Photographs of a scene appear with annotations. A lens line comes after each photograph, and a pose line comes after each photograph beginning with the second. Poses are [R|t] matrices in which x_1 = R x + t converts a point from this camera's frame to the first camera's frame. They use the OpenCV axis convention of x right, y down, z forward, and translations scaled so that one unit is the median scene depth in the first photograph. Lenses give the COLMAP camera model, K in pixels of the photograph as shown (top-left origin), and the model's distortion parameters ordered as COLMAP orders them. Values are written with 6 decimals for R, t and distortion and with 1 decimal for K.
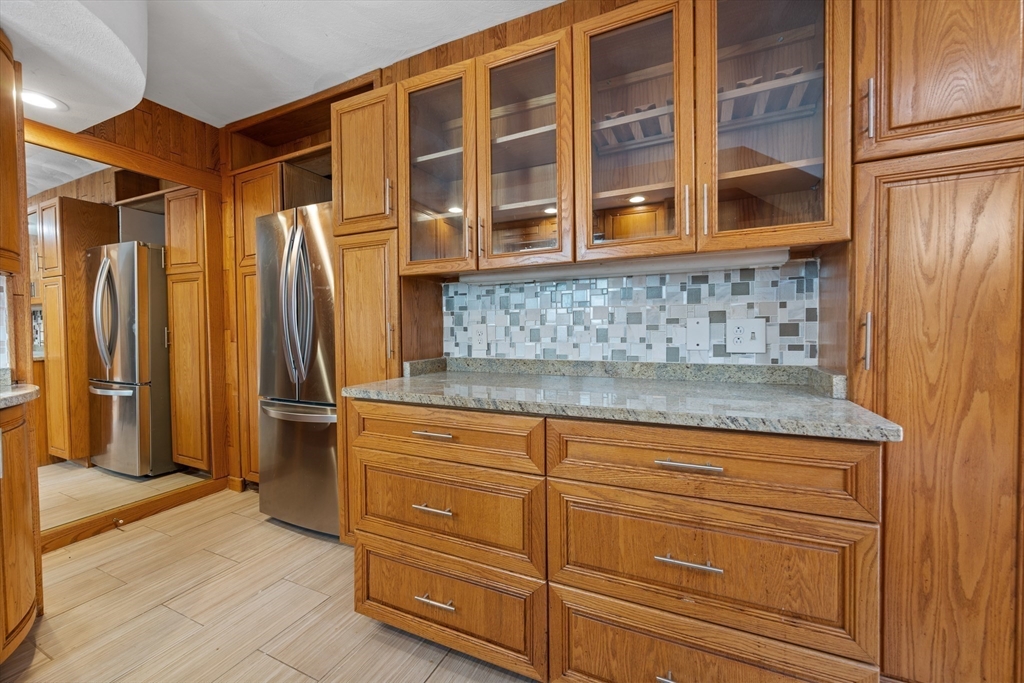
lens RADIAL K [[401.6, 0, 516.5], [0, 401.6, 340.5], [0, 0, 1]] dist [-0.000935, -0.000088]
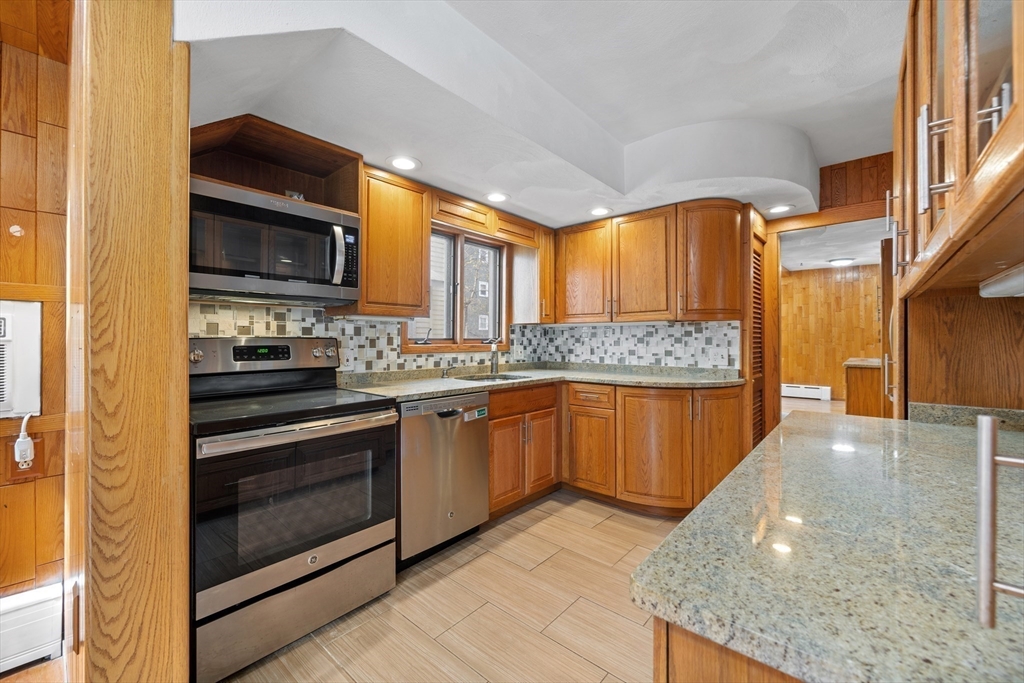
lens RADIAL K [[408.8, 0, 518.6], [0, 408.8, 337.3], [0, 0, 1]] dist [-0.001064, -0.000068]
pose [[-0.277554, 0.005498, -0.960694, 0.763764], [-0.022187, 0.999680, 0.012131, -0.073095], [0.960454, 0.024682, -0.277343, 0.475215]]
